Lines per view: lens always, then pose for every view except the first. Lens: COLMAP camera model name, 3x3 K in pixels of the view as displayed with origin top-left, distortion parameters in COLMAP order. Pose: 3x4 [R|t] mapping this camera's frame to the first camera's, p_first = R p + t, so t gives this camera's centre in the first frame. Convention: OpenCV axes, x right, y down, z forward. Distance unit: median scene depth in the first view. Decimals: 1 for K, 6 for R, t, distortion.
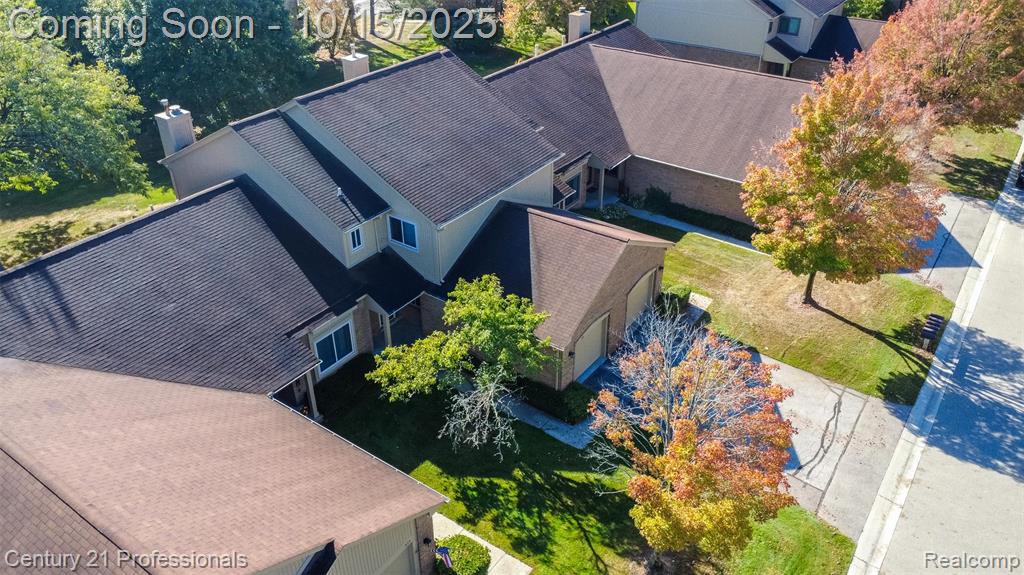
lens RADIAL K [[767.6, 0, 512.0], [0, 767.6, 287.5], [0, 0, 1]] dist [0.001481, -0.004490]
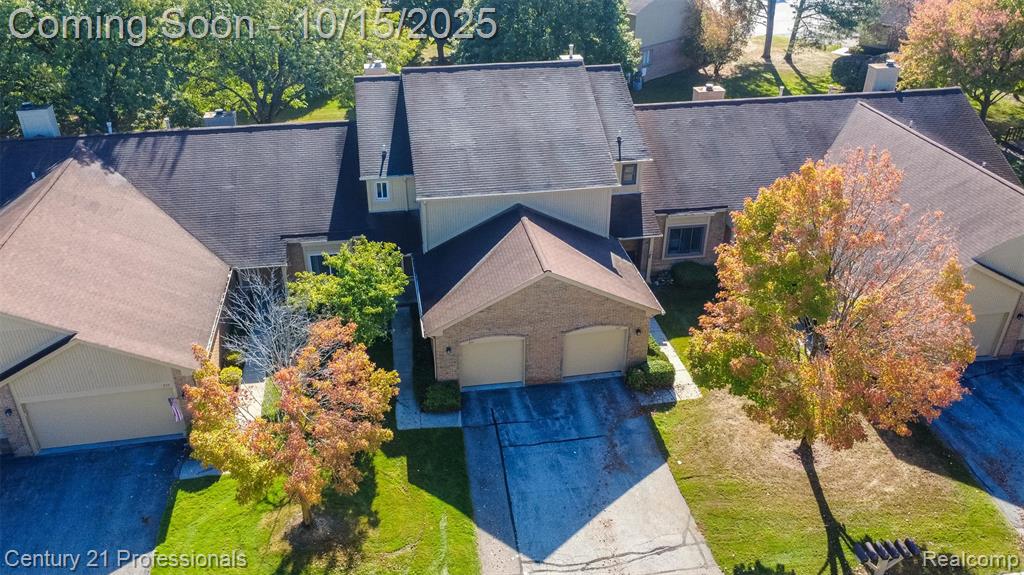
lens RADIAL K [[796.6, 0, 497.4], [0, 796.6, 286.3], [0, 0, 1]] dist [0.007399, 0.003513]
pose [[0.696832, 0.361042, -0.619737, 0.695515], [-0.378471, 0.919069, 0.109873, -0.123933], [0.609250, 0.157990, 0.777080, 0.175473]]
